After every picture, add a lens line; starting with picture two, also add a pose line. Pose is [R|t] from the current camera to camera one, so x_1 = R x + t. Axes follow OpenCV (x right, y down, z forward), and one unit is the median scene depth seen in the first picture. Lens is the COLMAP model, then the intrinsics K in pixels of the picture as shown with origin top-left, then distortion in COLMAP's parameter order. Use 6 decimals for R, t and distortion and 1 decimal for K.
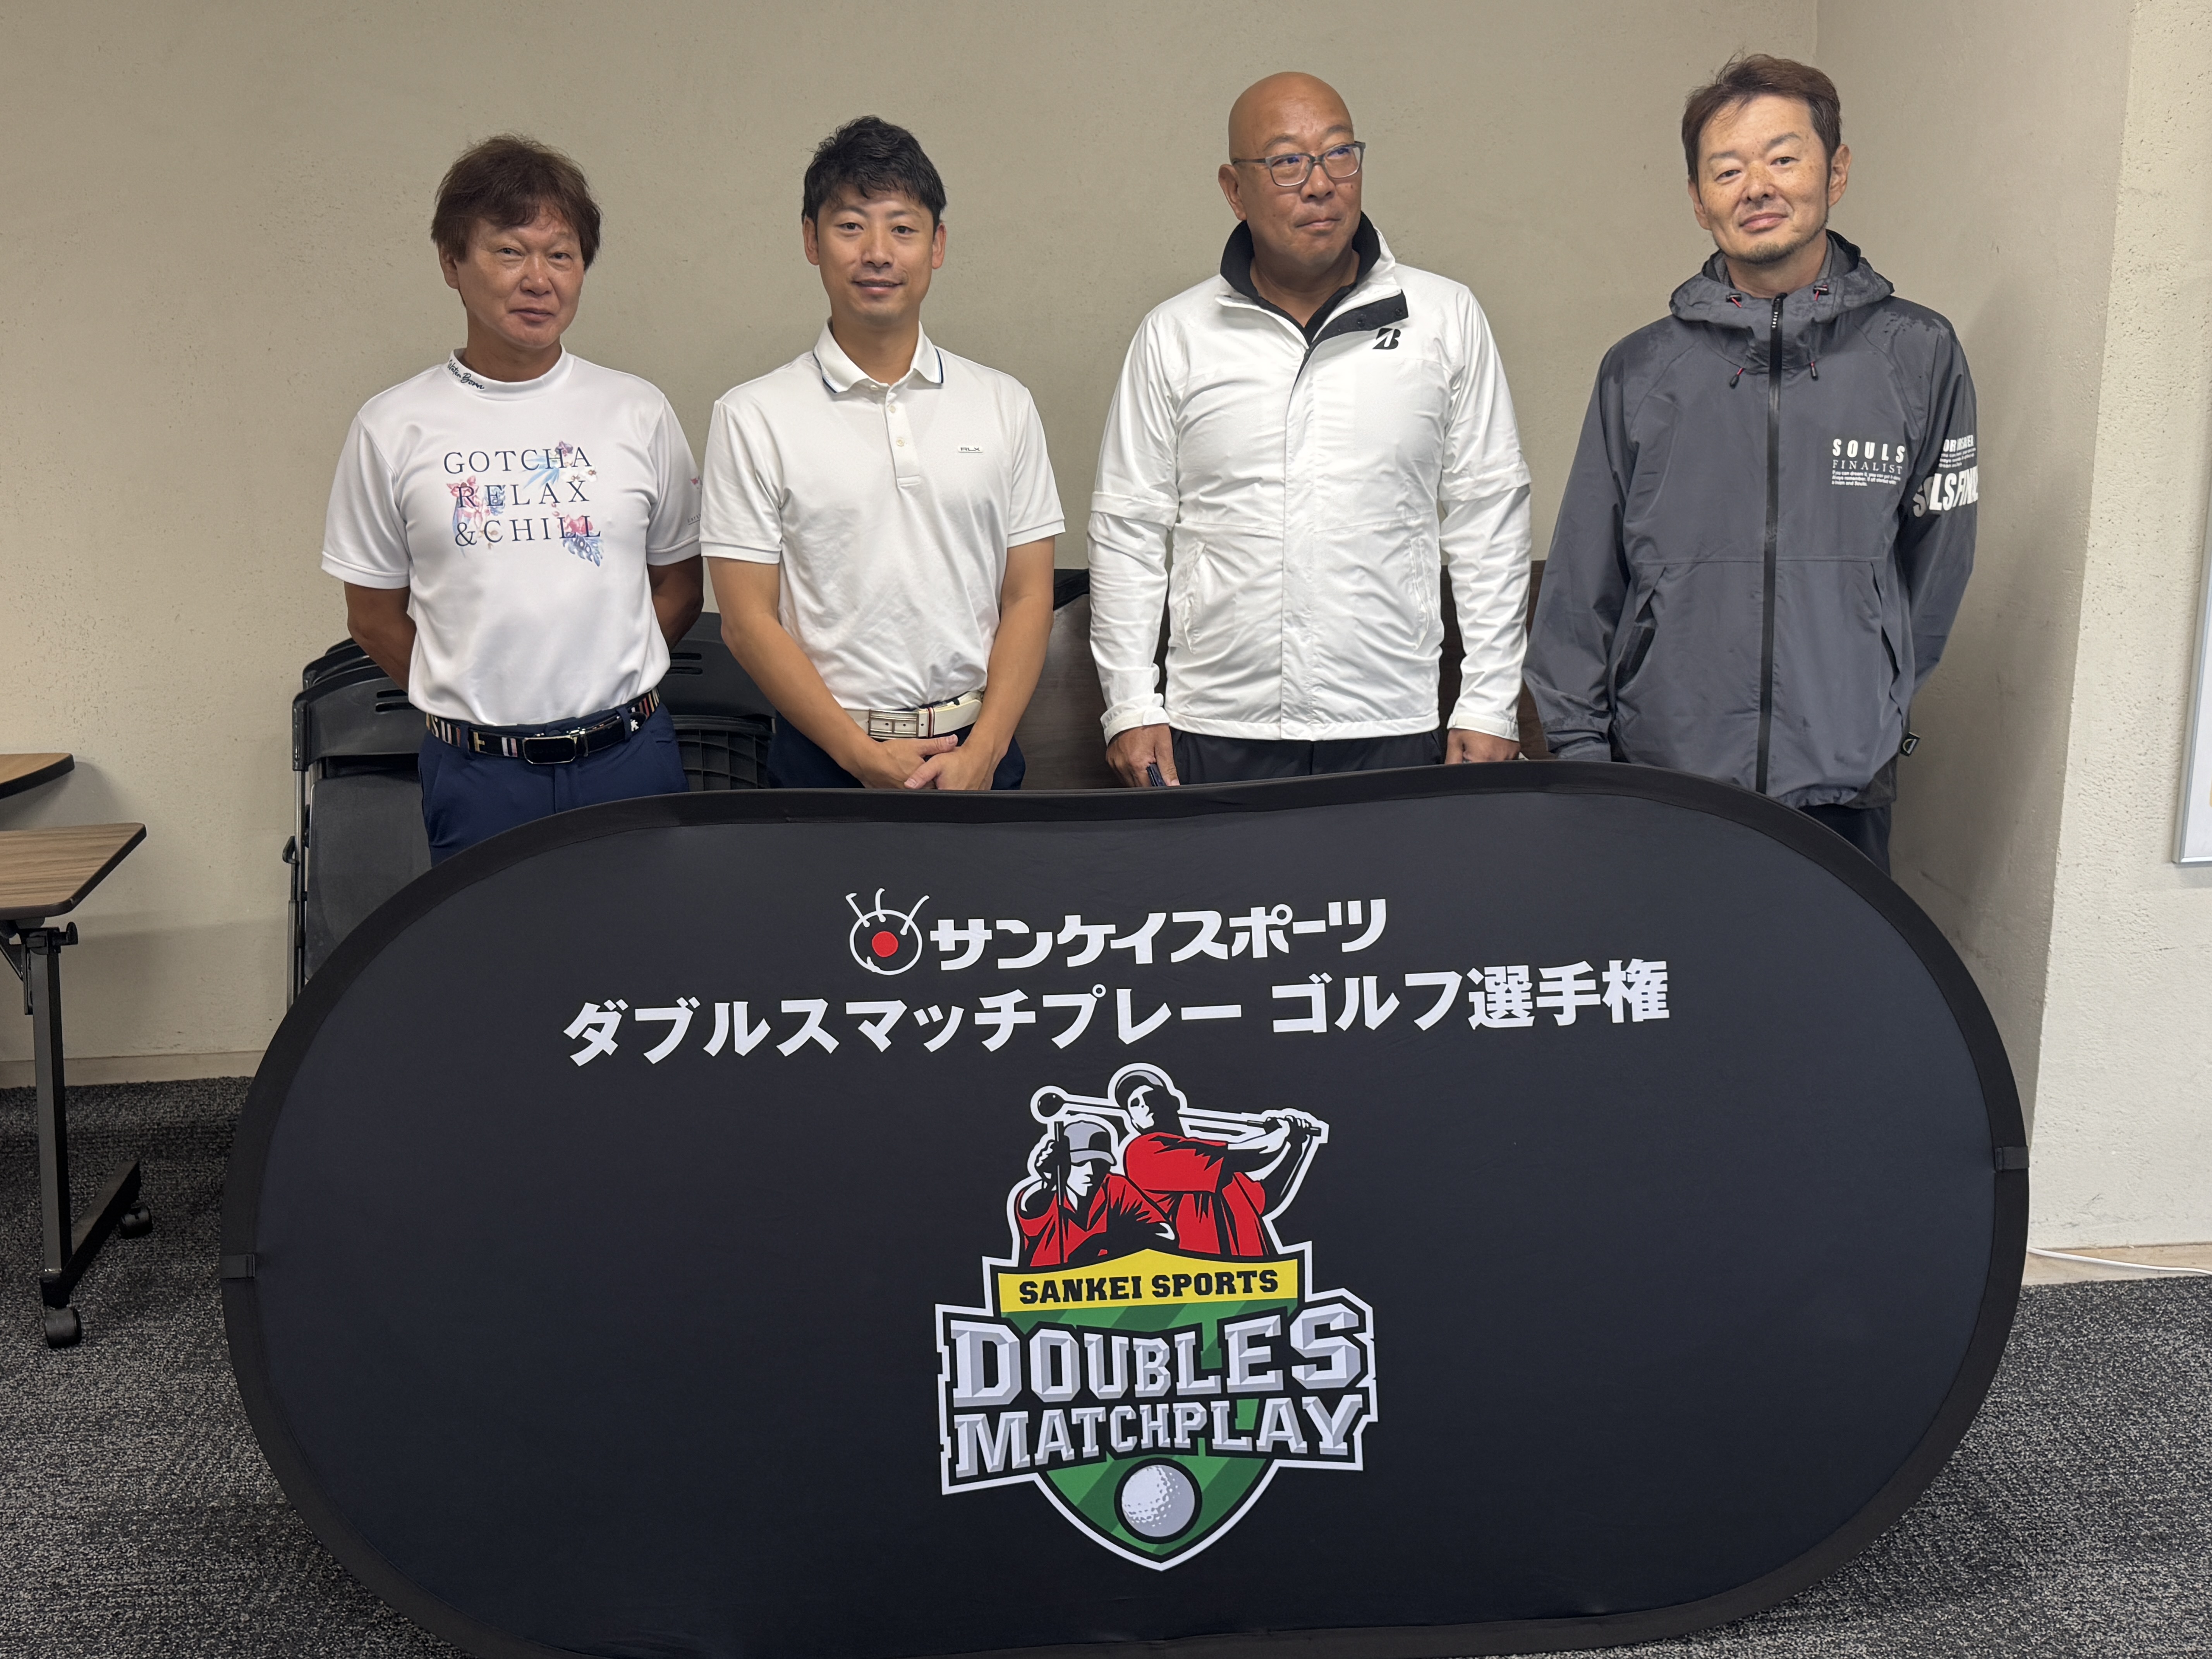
lens RADIAL K [[2008.2, 0, 1106.0], [0, 2008.2, 829.5], [0, 0, 1]] dist [0.116865, -0.149177]
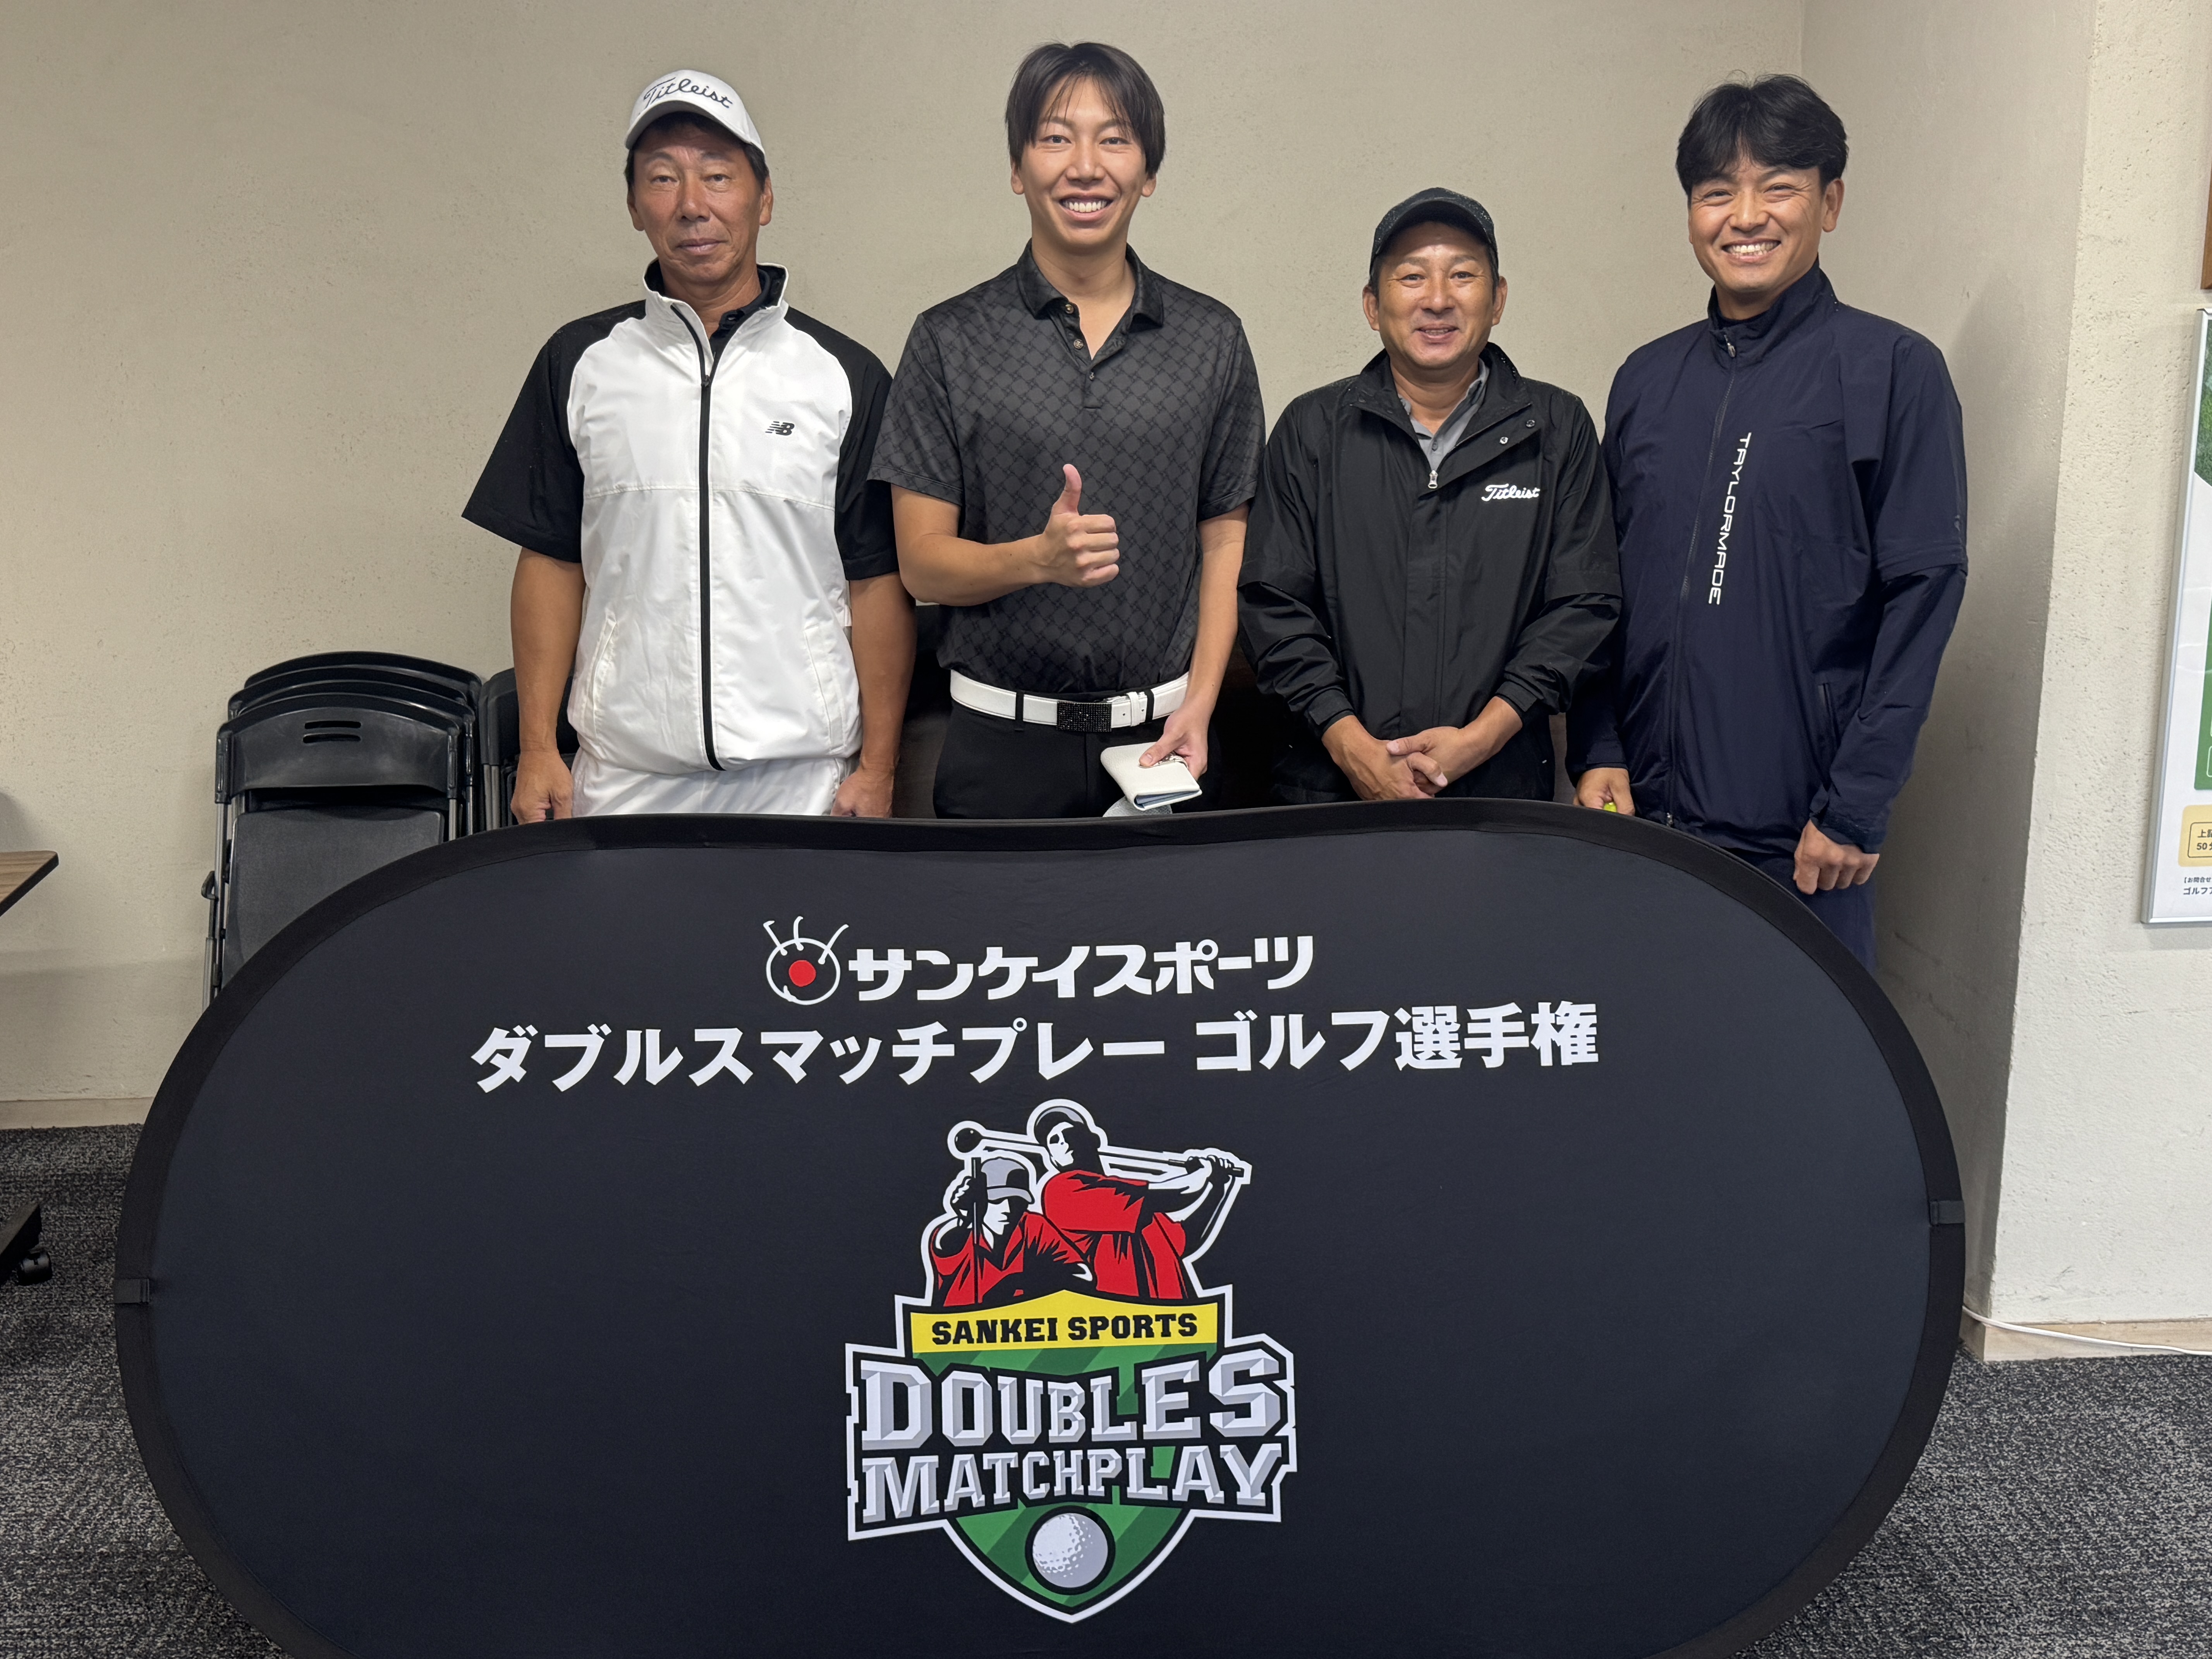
lens RADIAL K [[2187.4, 0, 1117.8], [0, 2187.4, 841.0], [0, 0, 1]] dist [0.127623, -0.174178]
pose [[0.999852, 0.017087, 0.002096, 0.040531], [-0.017015, 0.999388, -0.030565, 0.022520], [-0.002617, 0.030525, 0.999531, -0.071755]]
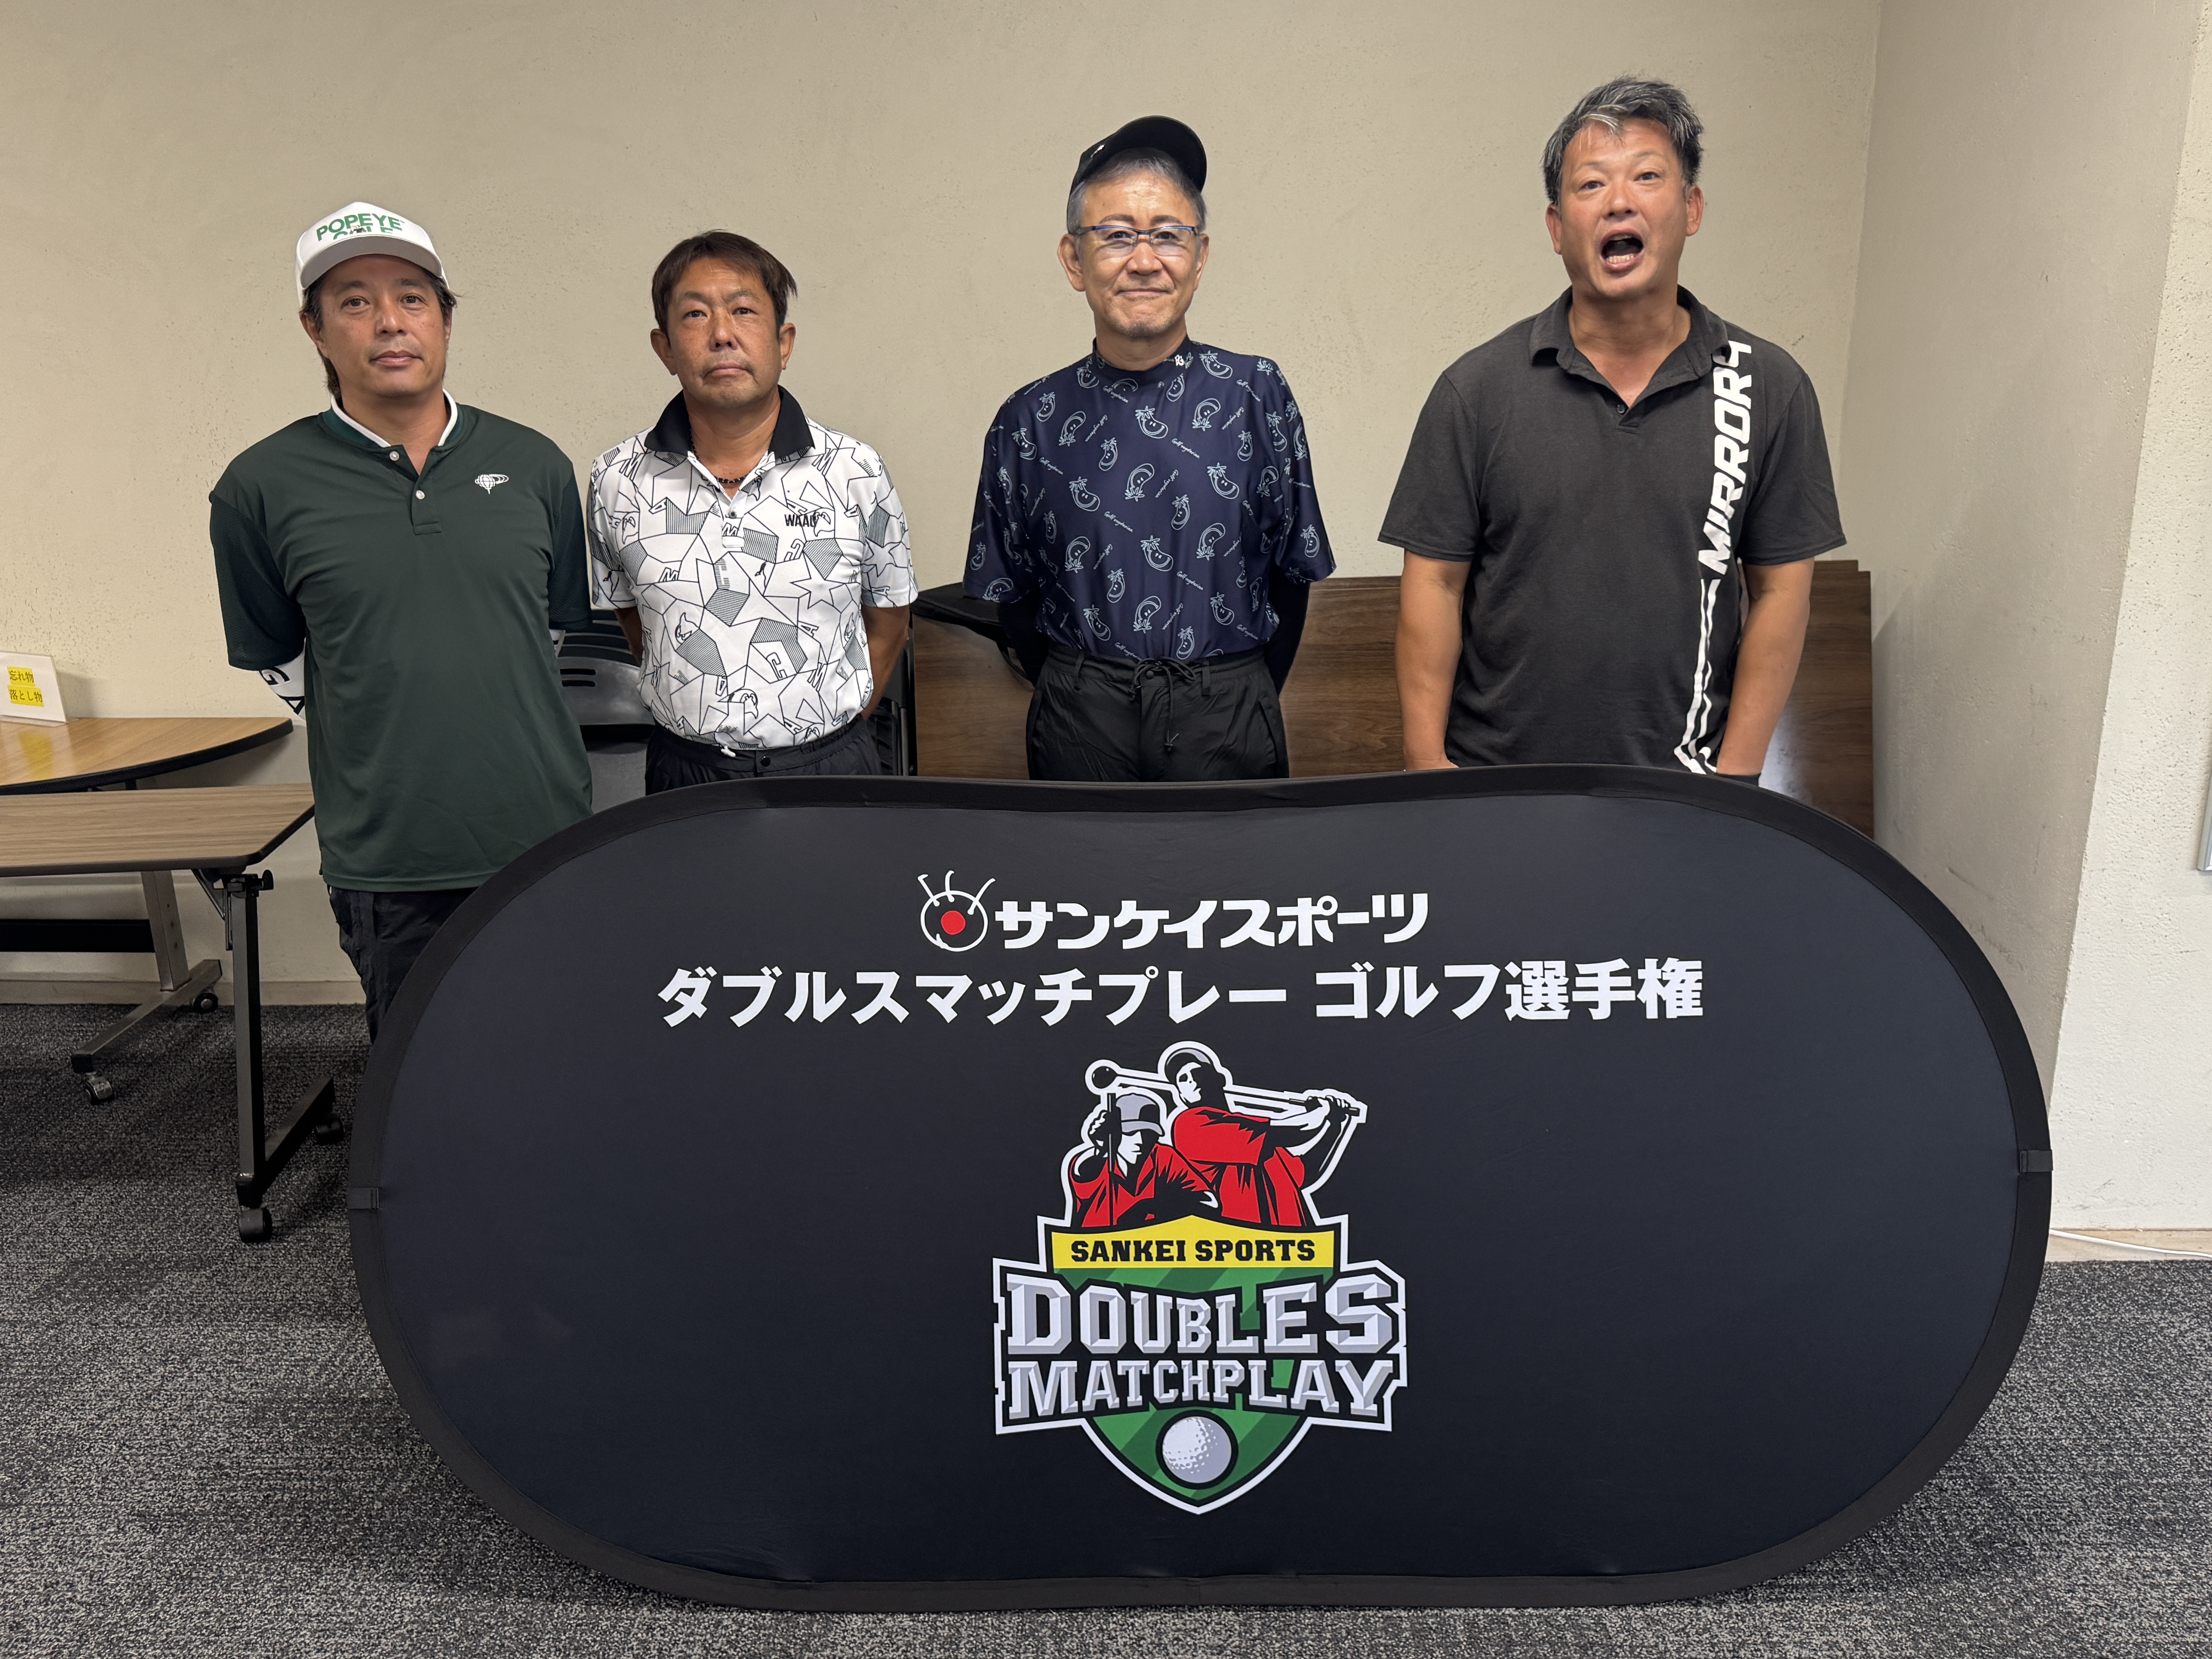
lens RADIAL K [[1622.8, 0, 1106.0], [0, 1622.8, 829.5], [0, 0, 1]] dist [0.101349, -0.107134]
pose [[0.997117, 0.024950, -0.071667, 0.031874], [-0.023099, 0.999381, 0.026543, -0.017326], [0.072285, -0.024811, 0.997075, 0.143449]]
